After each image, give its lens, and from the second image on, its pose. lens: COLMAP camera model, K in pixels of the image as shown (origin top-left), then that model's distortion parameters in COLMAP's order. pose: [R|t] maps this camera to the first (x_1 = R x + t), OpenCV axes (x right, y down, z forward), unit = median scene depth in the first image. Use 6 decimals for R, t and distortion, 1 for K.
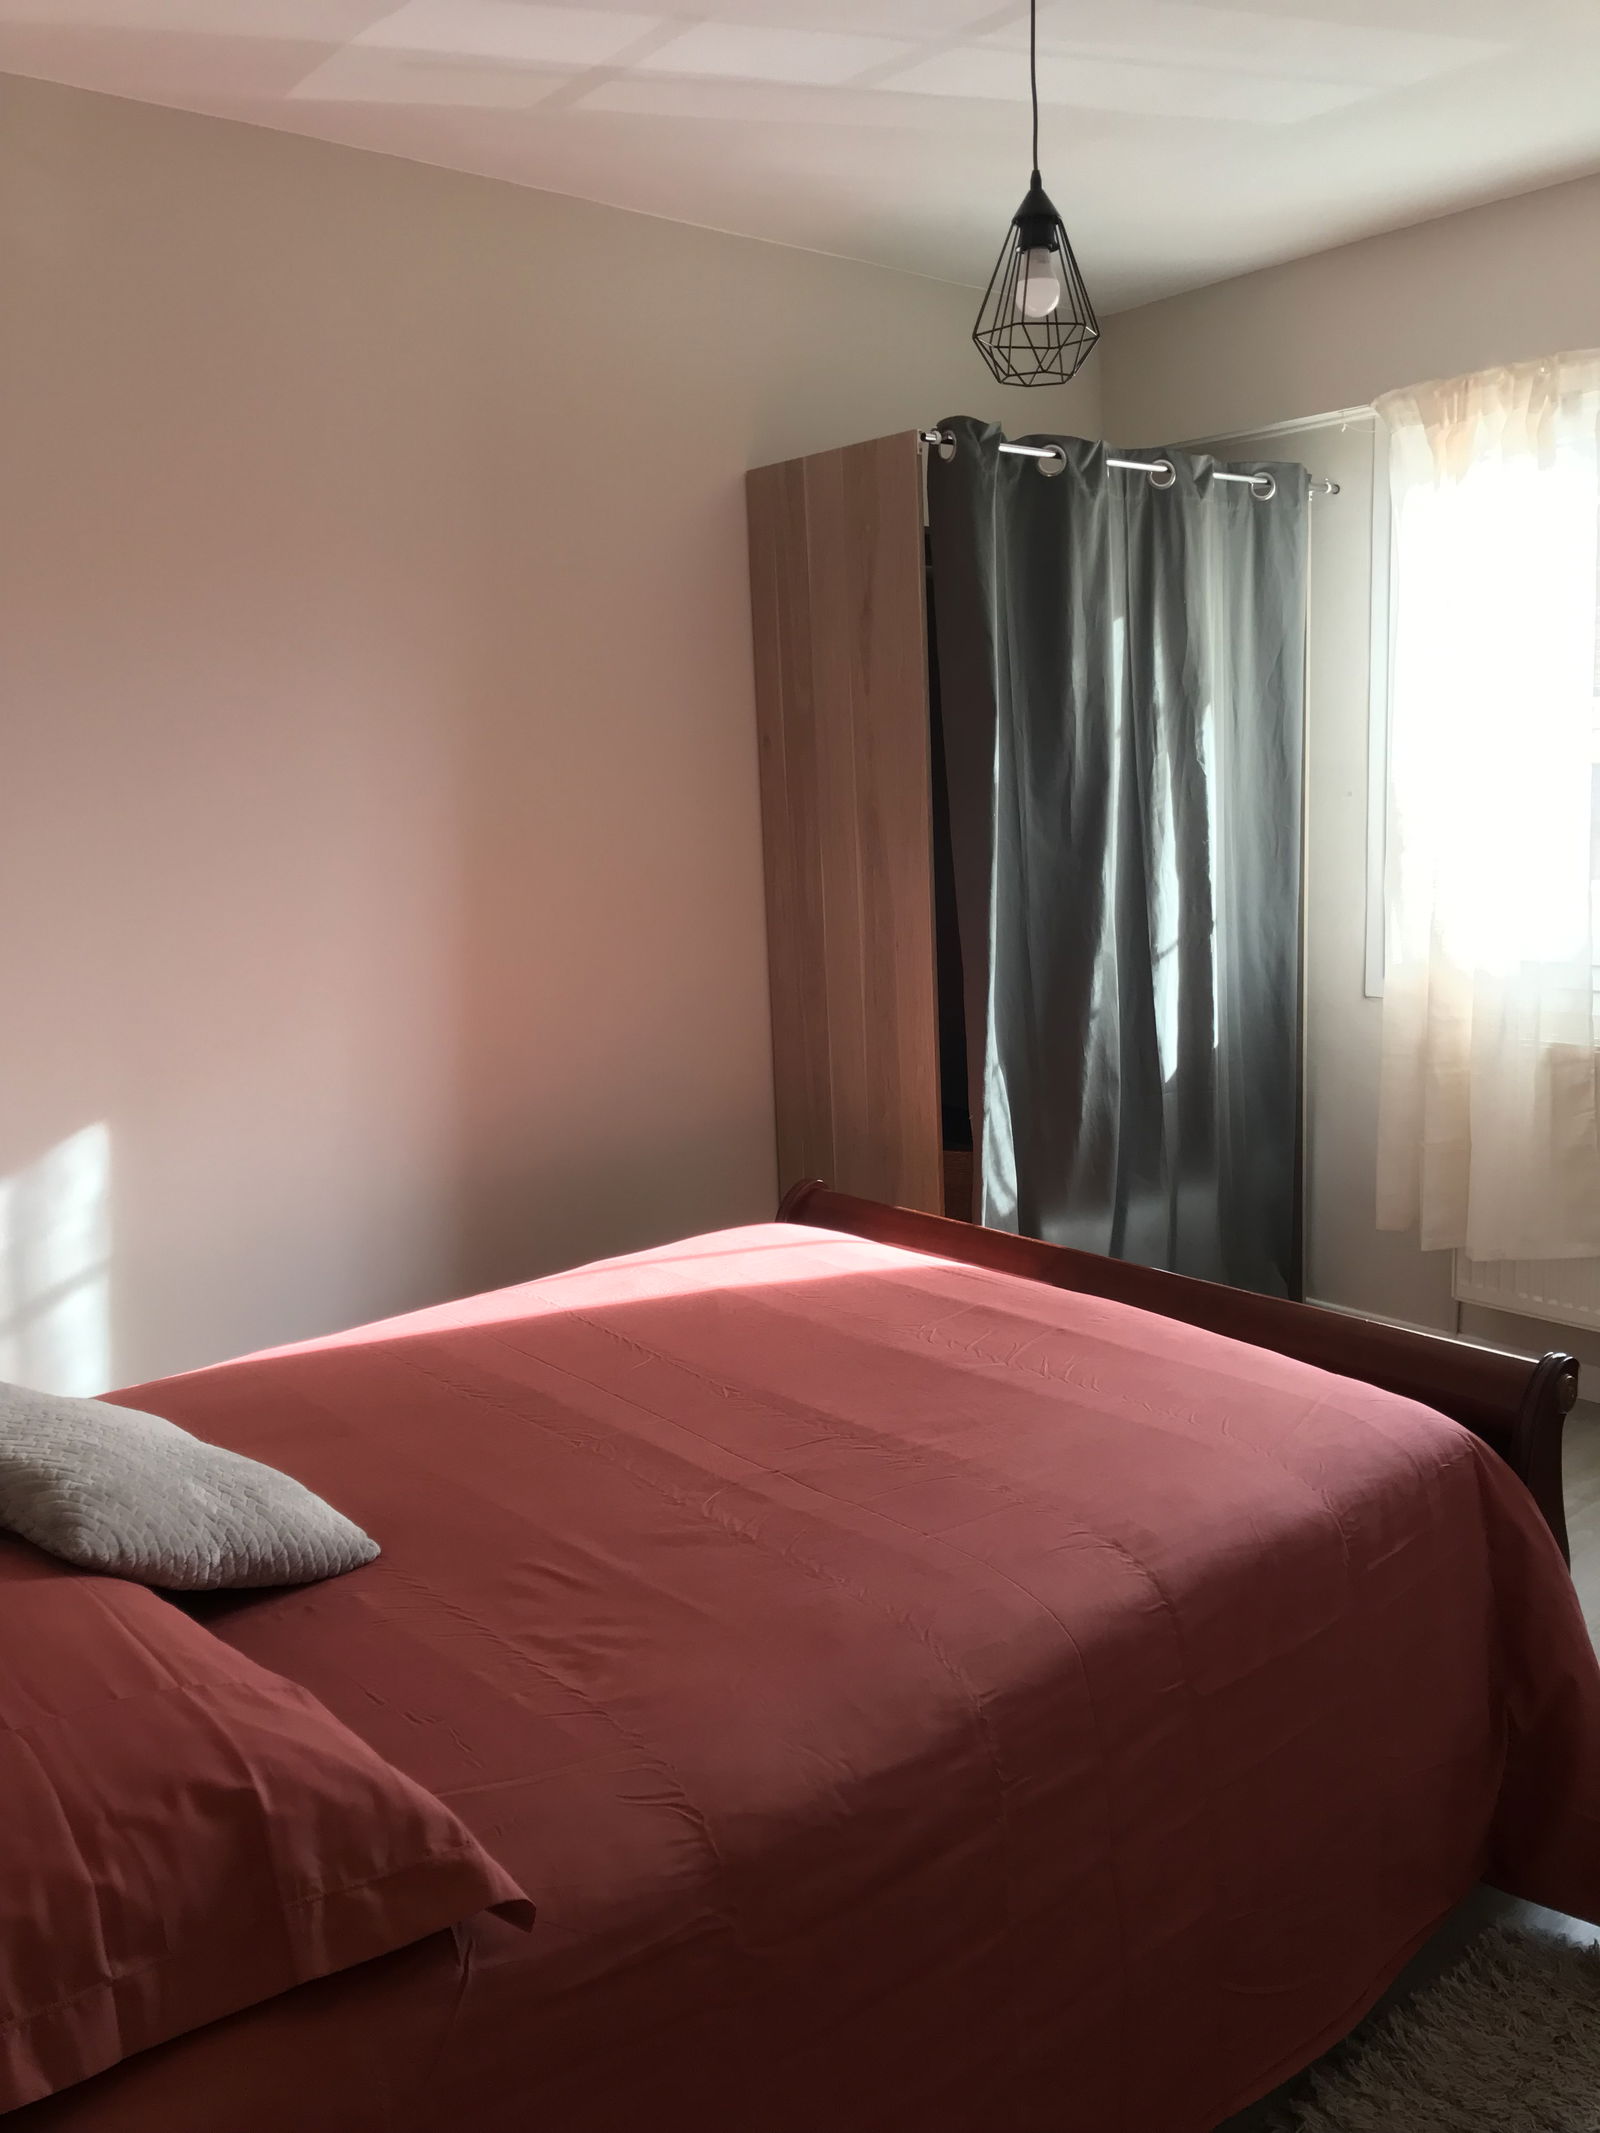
lens RADIAL K [[1745.9, 0, 796.8], [0, 1745.9, 1071.2], [0, 0, 1]] dist [0.012620, 0.004893]
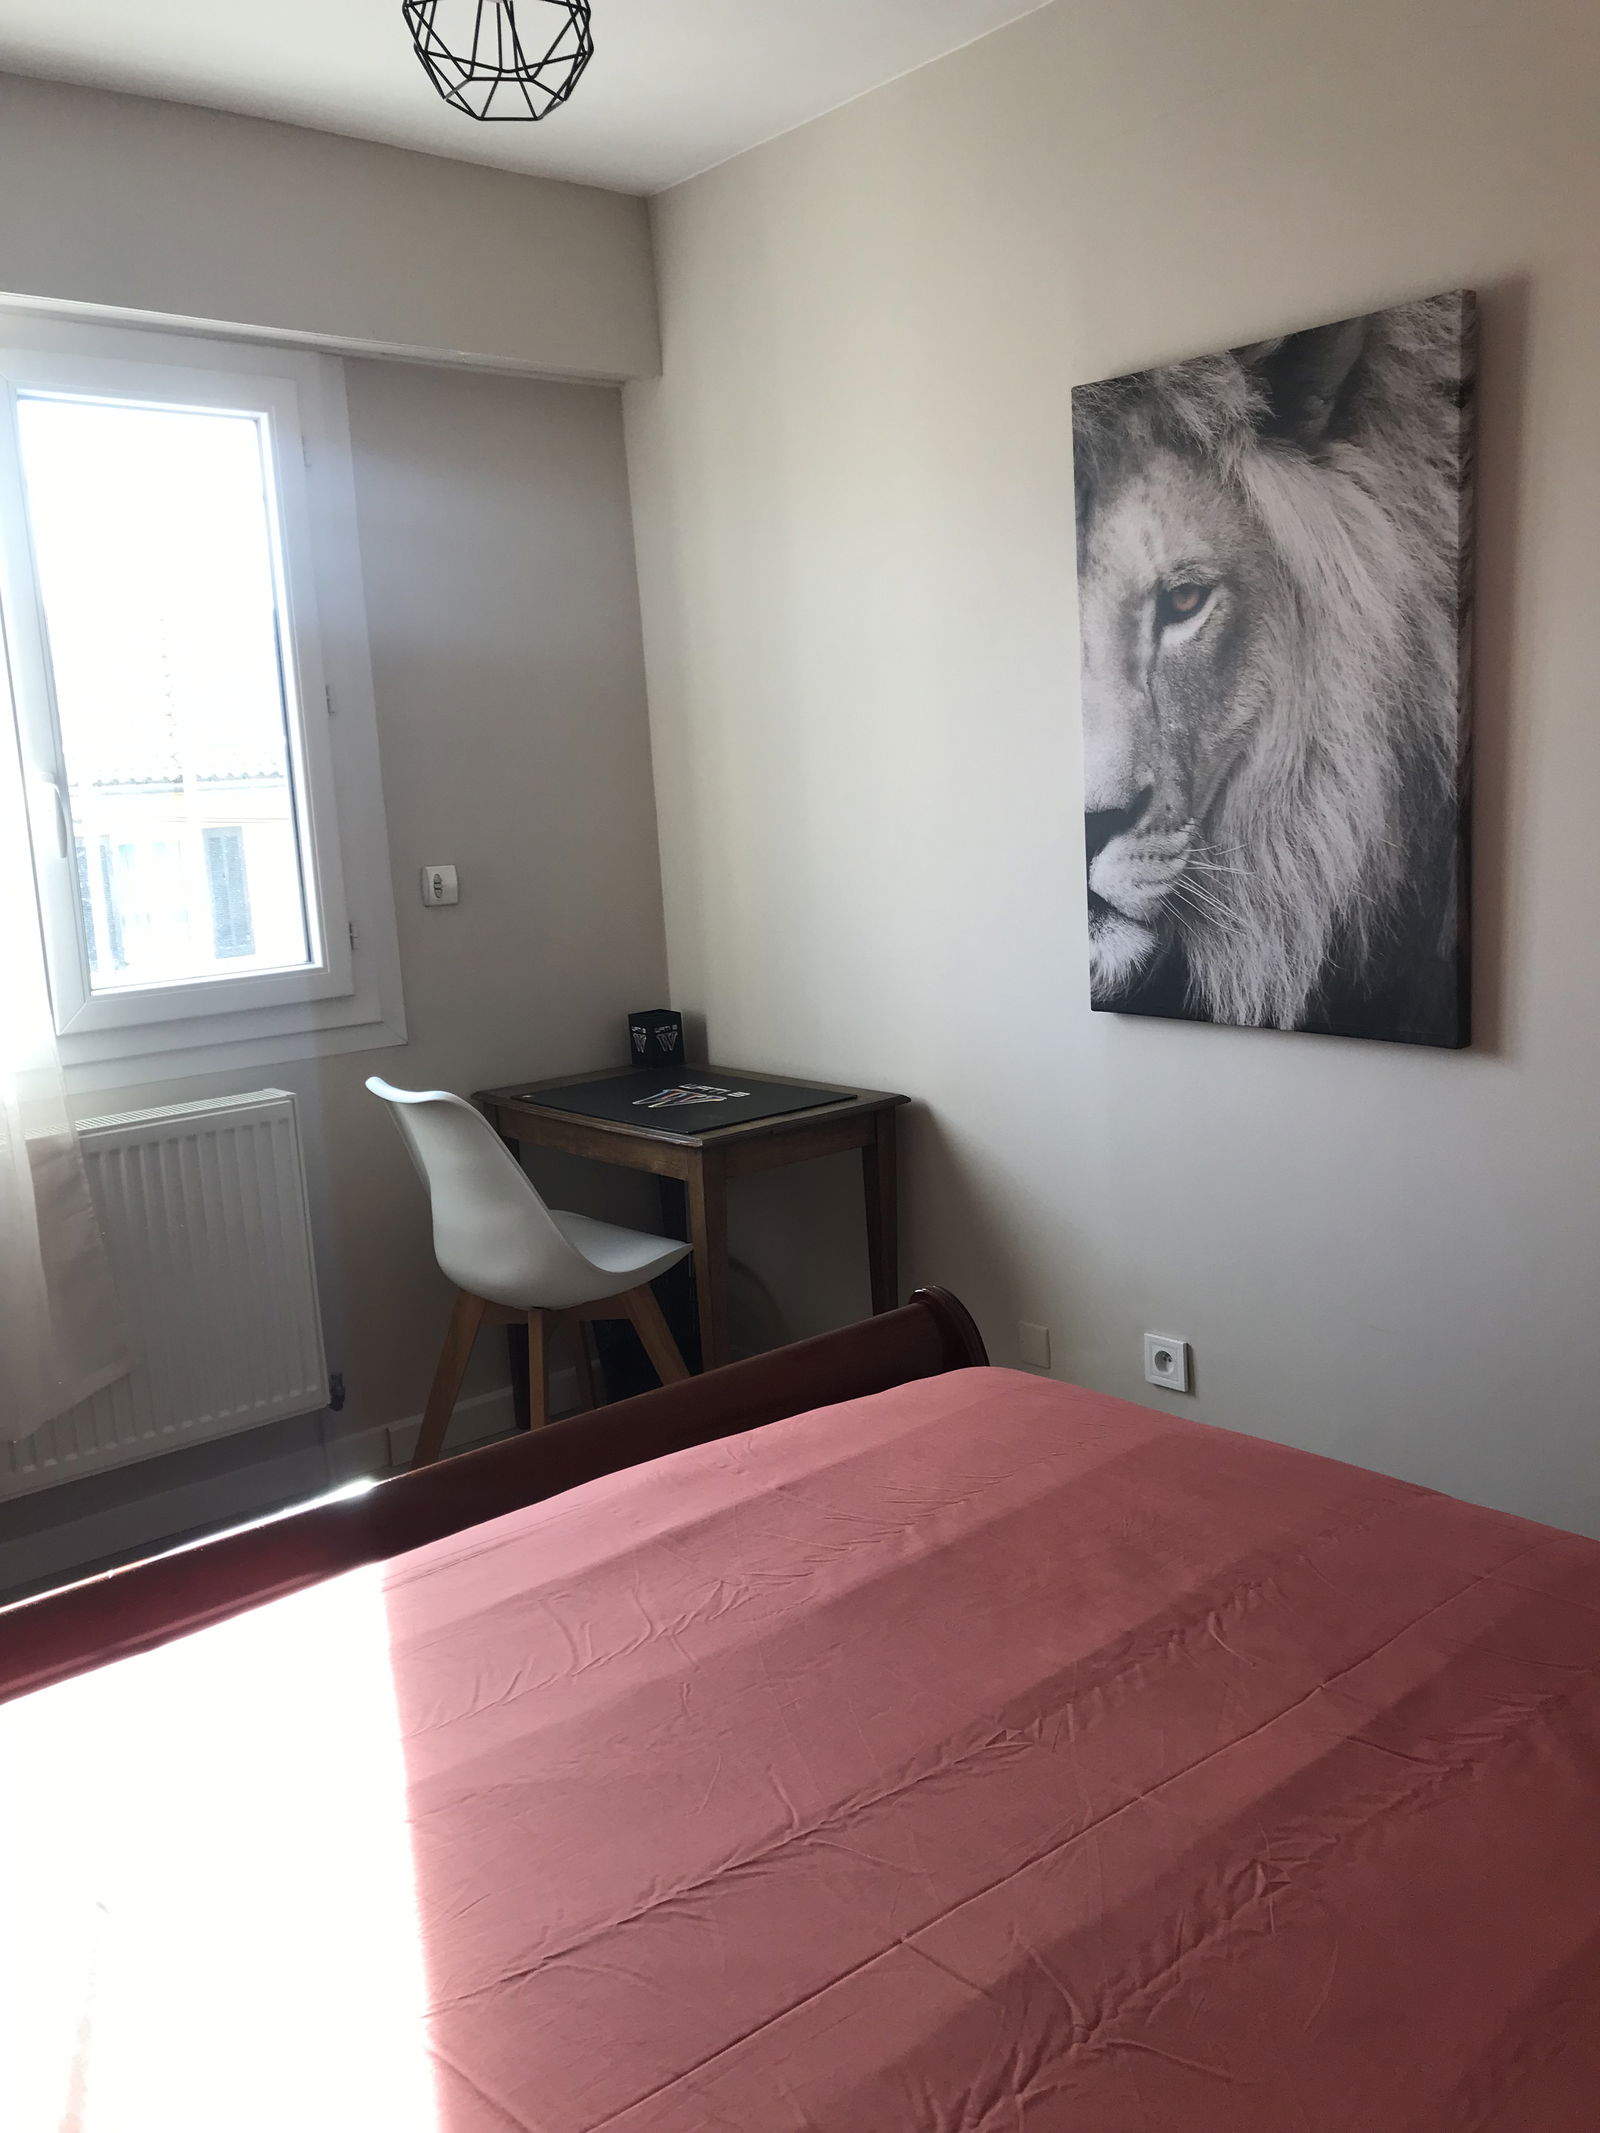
lens RADIAL K [[1745.9, 0, 794.5], [0, 1745.9, 1060.5], [0, 0, 1]] dist [0.012620, 0.004893]
pose [[0.005798, -0.135498, 0.990761, -0.540597], [0.225526, 0.965428, 0.130714, -0.116473], [-0.974220, 0.222684, 0.036156, 0.925663]]
